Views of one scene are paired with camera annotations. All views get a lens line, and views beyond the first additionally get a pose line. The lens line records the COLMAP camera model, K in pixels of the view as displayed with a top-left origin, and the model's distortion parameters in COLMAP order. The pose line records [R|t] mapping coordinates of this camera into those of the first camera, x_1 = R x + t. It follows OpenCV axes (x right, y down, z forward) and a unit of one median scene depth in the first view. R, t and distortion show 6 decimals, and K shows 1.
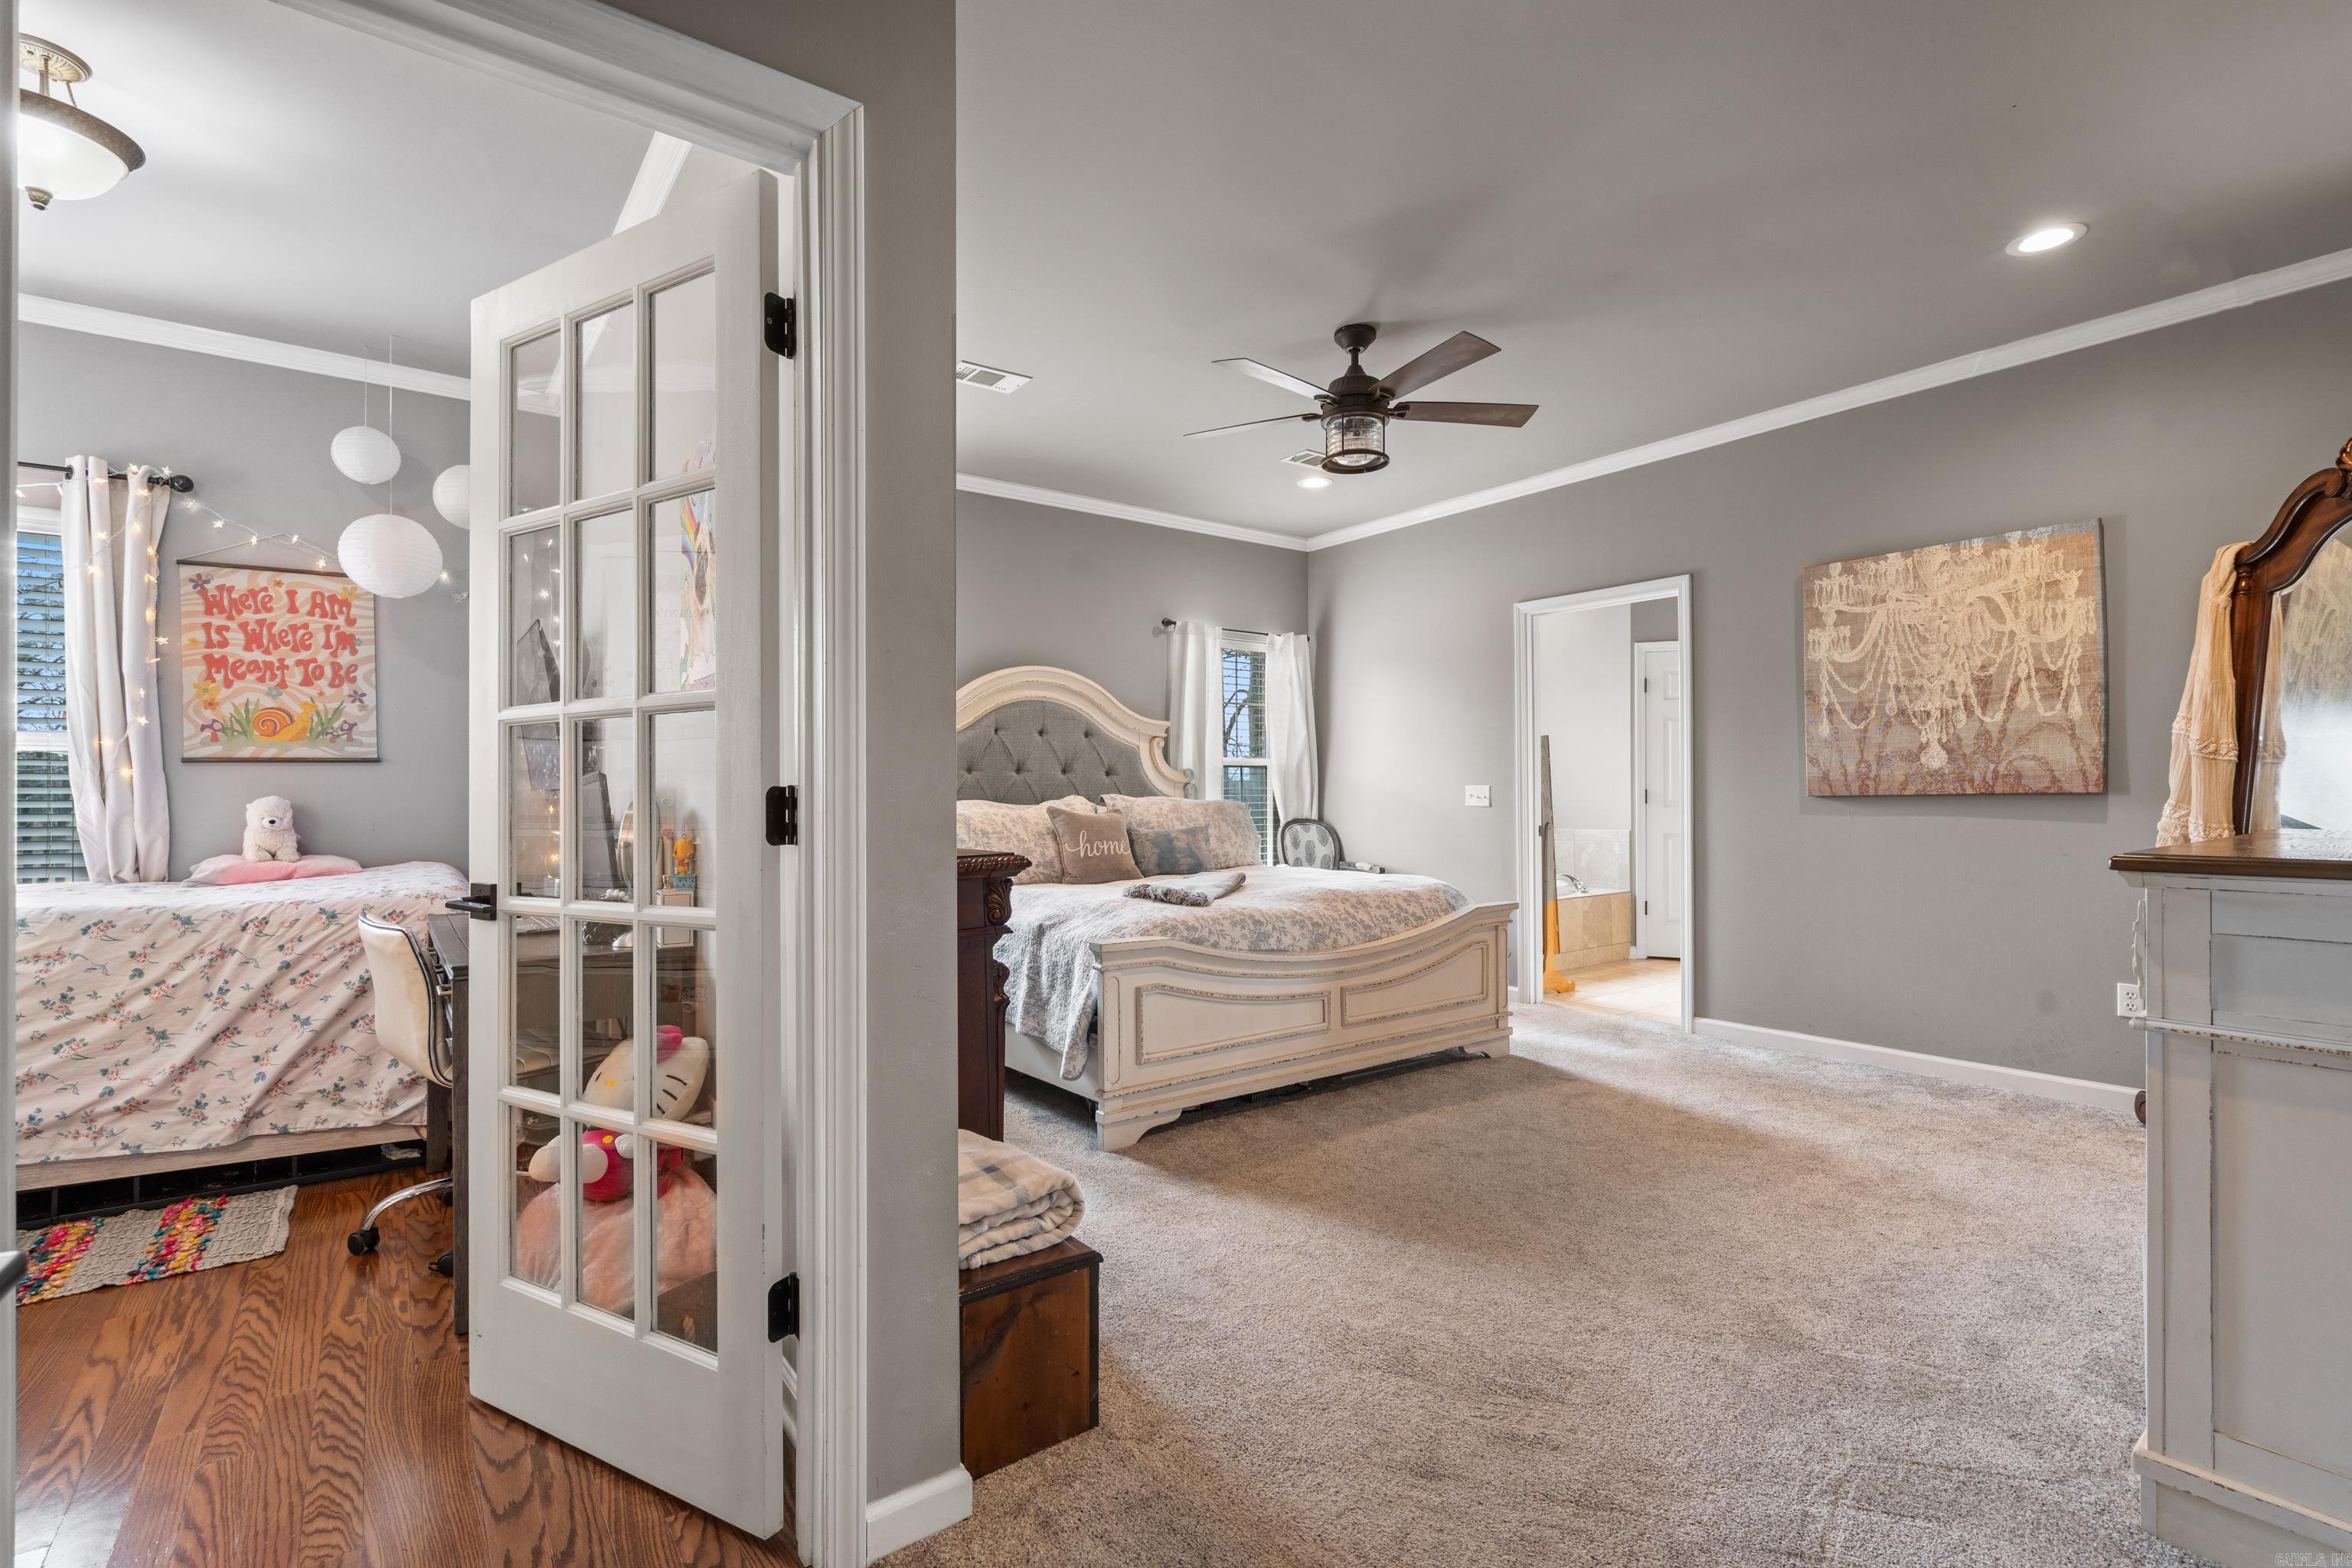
lens RADIAL K [[1074.9, 0, 1177.1], [0, 1074.9, 790.7], [0, 0, 1]] dist [-0.001596, 0.001807]
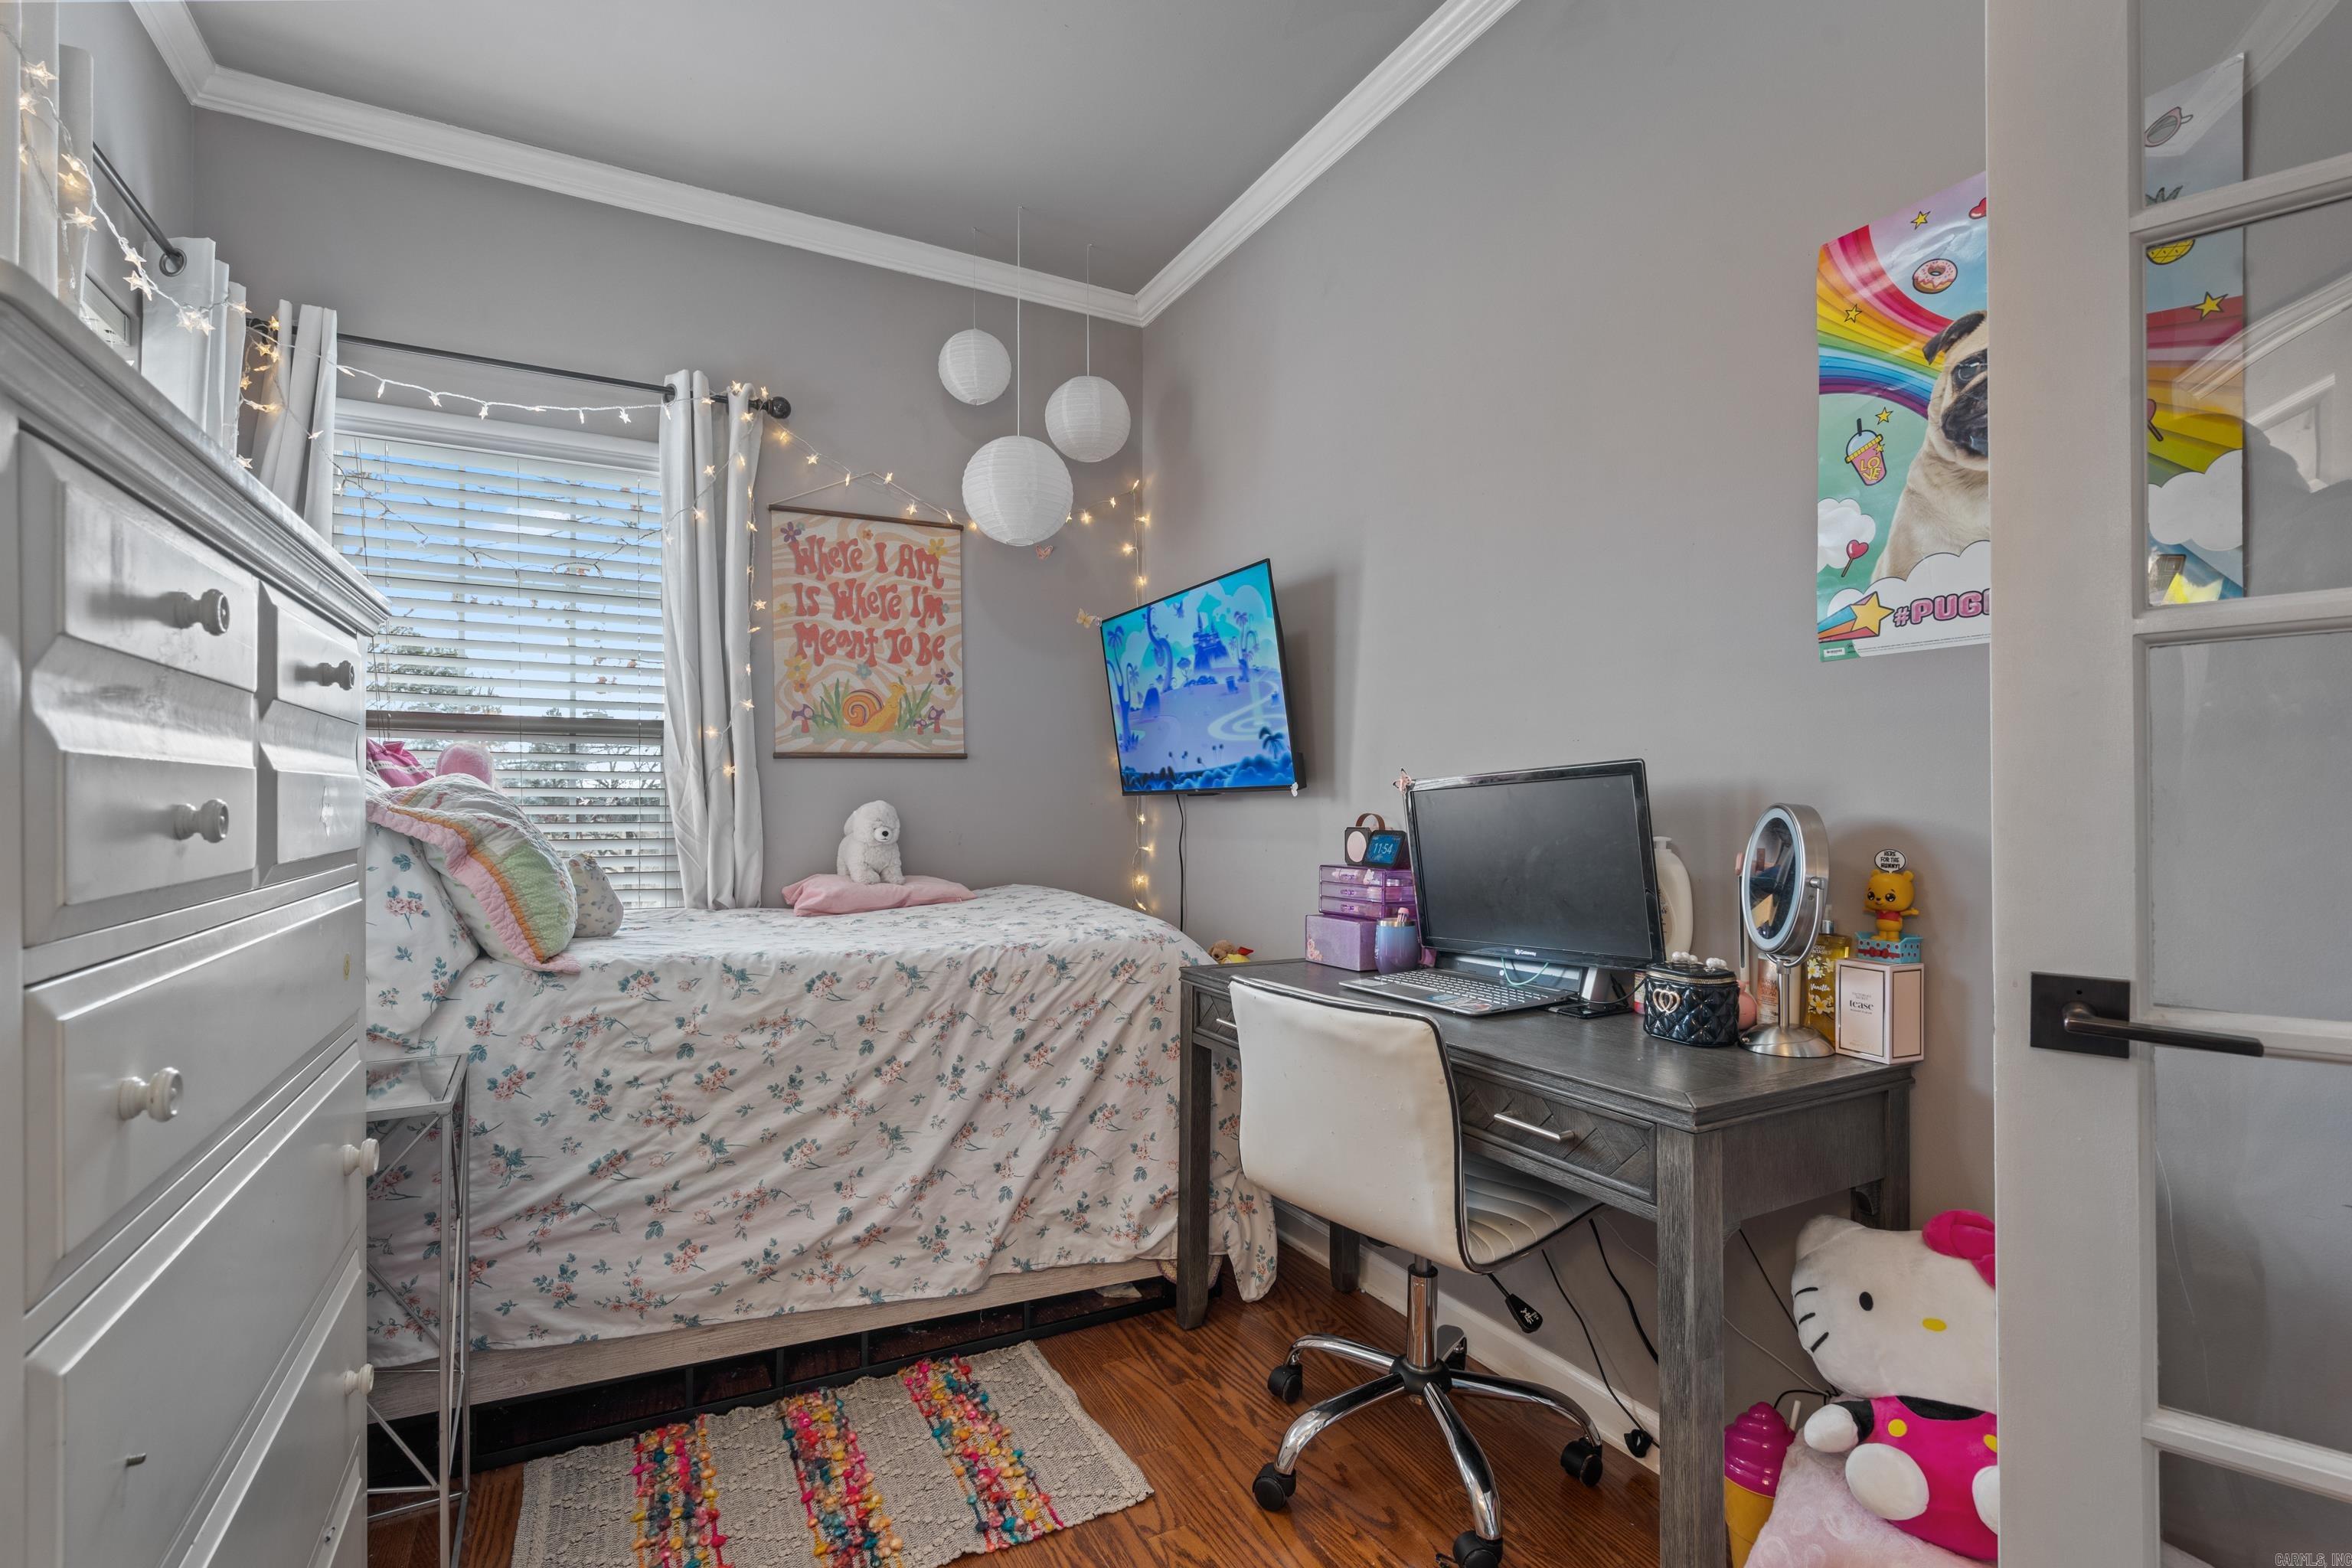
lens RADIAL K [[1074.9, 0, 1162.0], [0, 1074.9, 801.1], [0, 0, 1]] dist [-0.001596, 0.001807]
pose [[0.989286, 0.002254, -0.145975, -0.491987], [-0.002213, 0.999997, 0.000447, 0.004248], [0.145975, -0.000119, 0.989288, 0.236480]]
